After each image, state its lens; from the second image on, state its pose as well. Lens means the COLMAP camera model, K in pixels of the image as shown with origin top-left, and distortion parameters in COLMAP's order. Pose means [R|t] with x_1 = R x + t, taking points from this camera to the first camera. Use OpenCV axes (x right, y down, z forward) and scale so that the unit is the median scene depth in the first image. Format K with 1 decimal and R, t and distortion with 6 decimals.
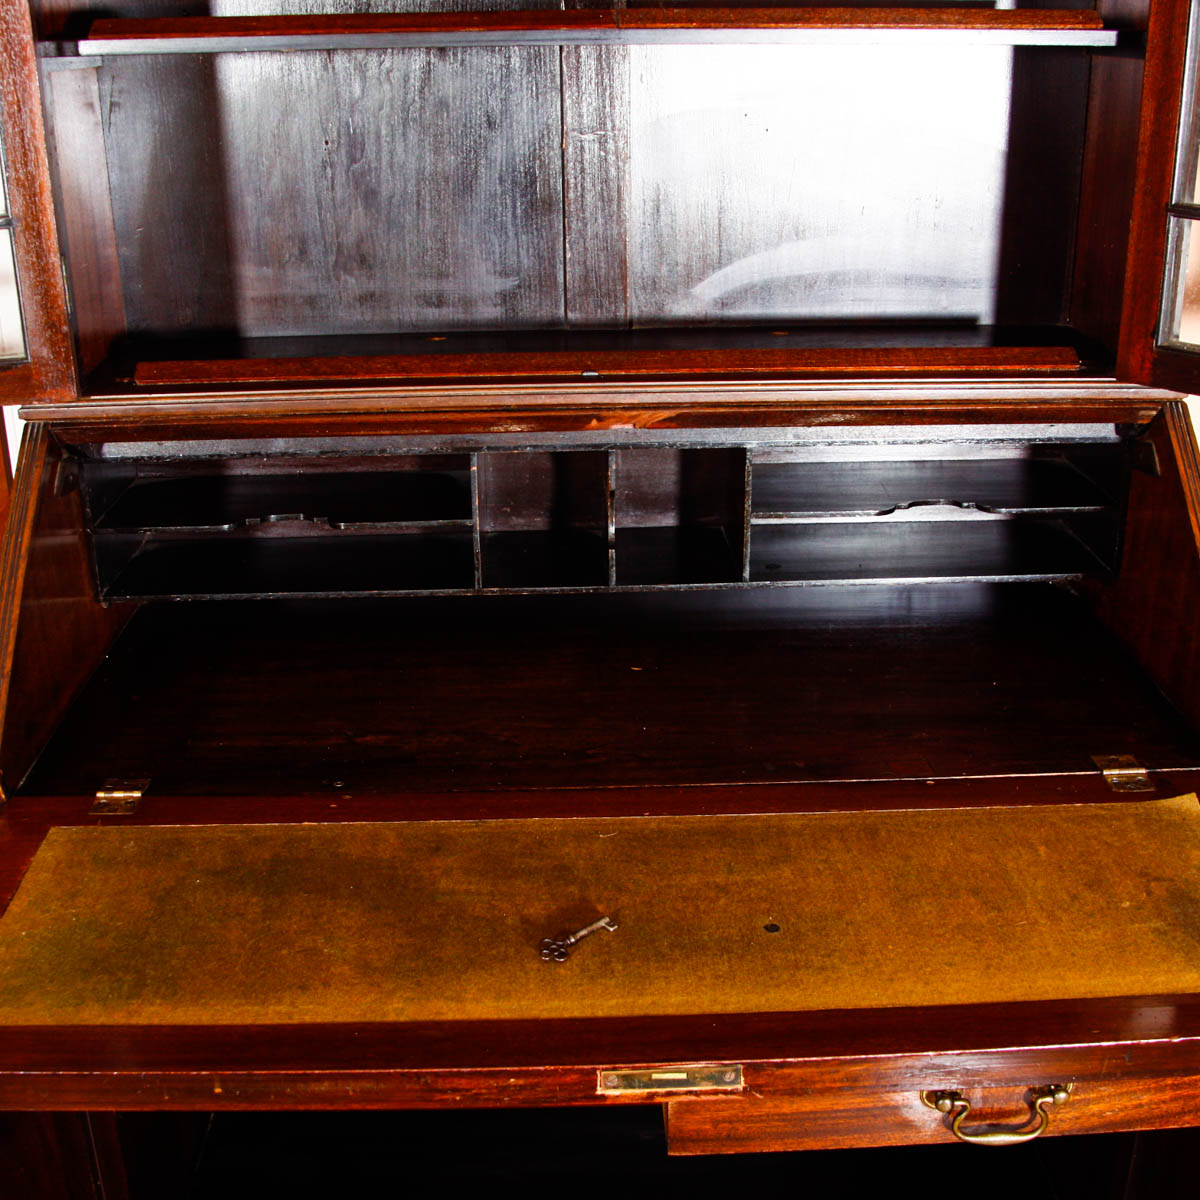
lens RADIAL K [[1549.1, 0, 581.1], [0, 1549.1, 617.8], [0, 0, 1]] dist [-0.128297, 0.000000]
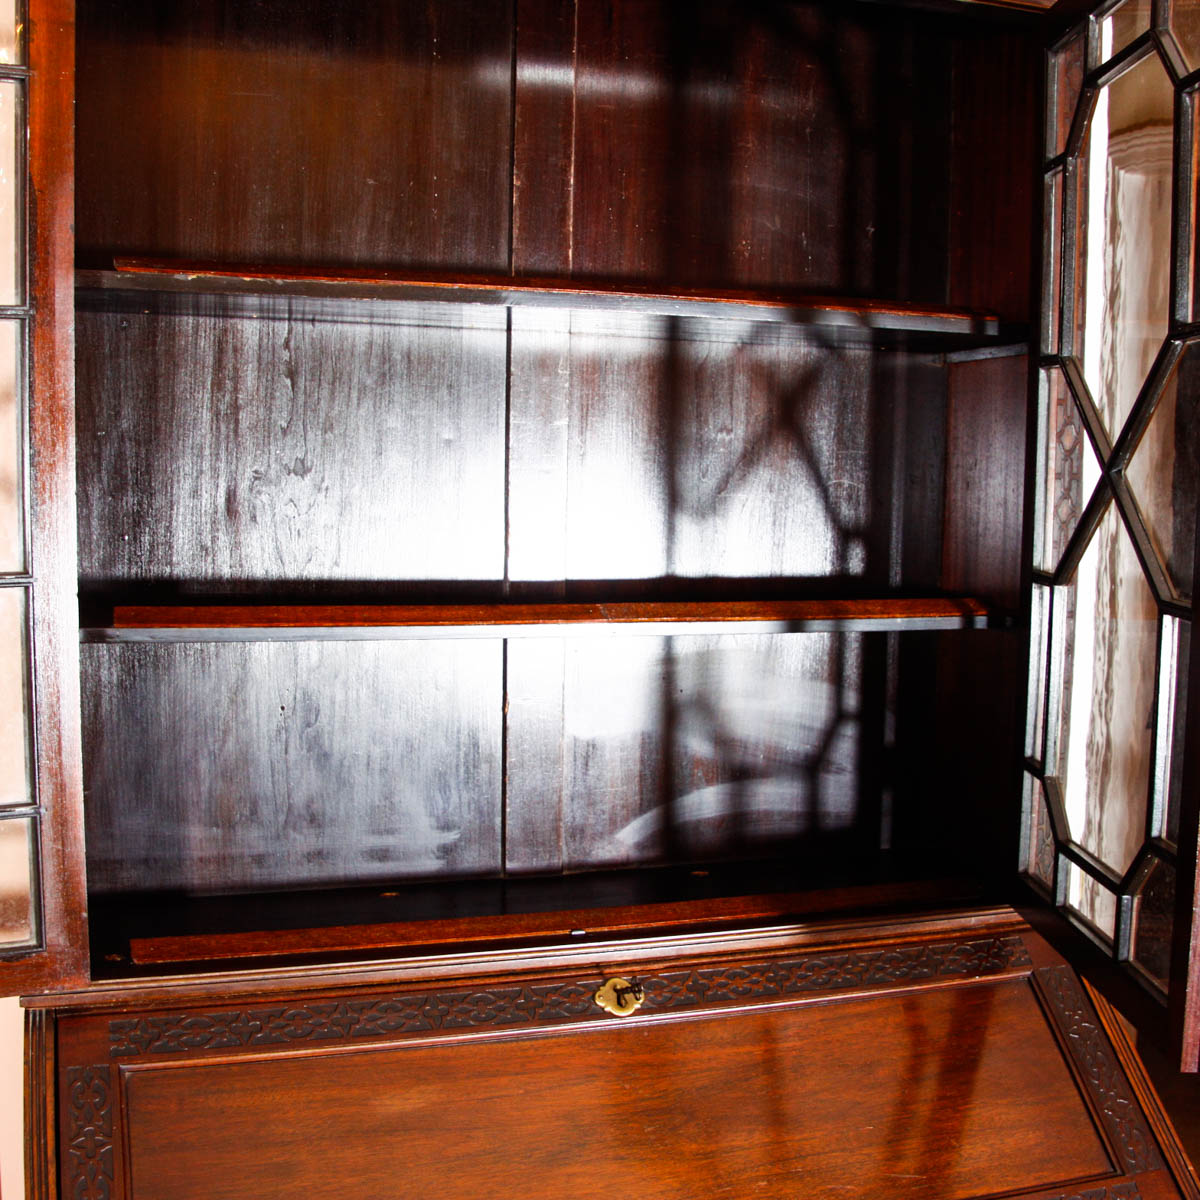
lens RADIAL K [[1549.1, 0, 597.5], [0, 1549.1, 605.5], [0, 0, 1]] dist [-0.128297, 0.000000]
pose [[0.955163, 0.003230, 0.296064, -0.278635], [0.080825, 0.959118, -0.271220, -0.079696], [-0.284837, 0.282989, 0.915852, -0.038419]]
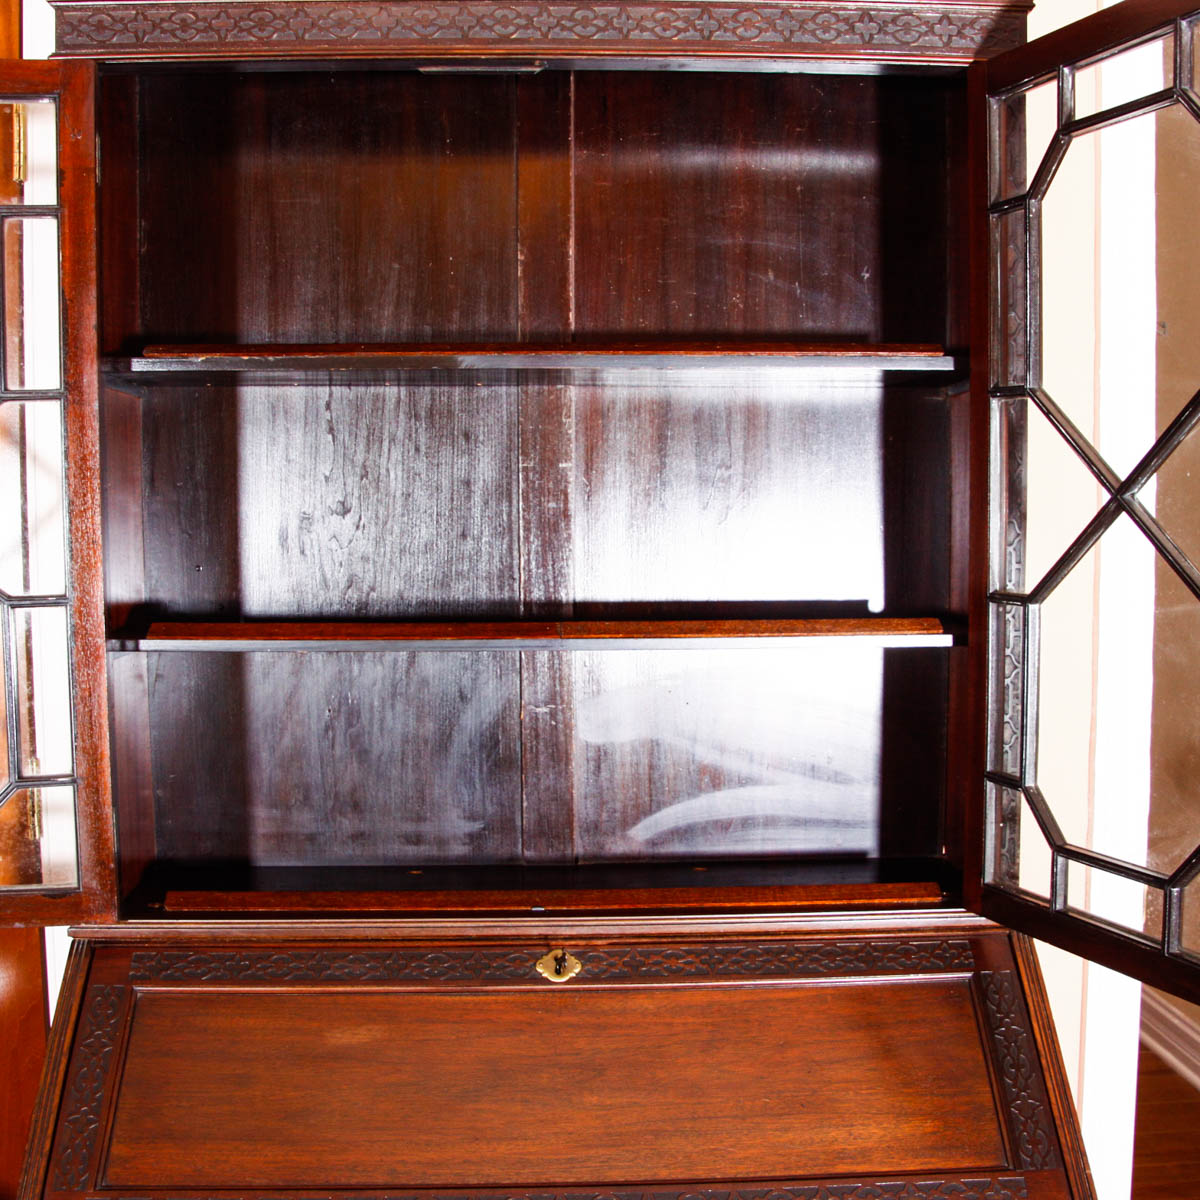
lens RADIAL K [[1549.1, 0, 579.3], [0, 1549.1, 603.3], [0, 0, 1]] dist [-0.128297, 0.000000]
pose [[0.999969, 0.006742, 0.004049, 0.029902], [-0.005183, 0.952189, -0.305467, -0.014887], [-0.005915, 0.305437, 0.952194, -0.220113]]
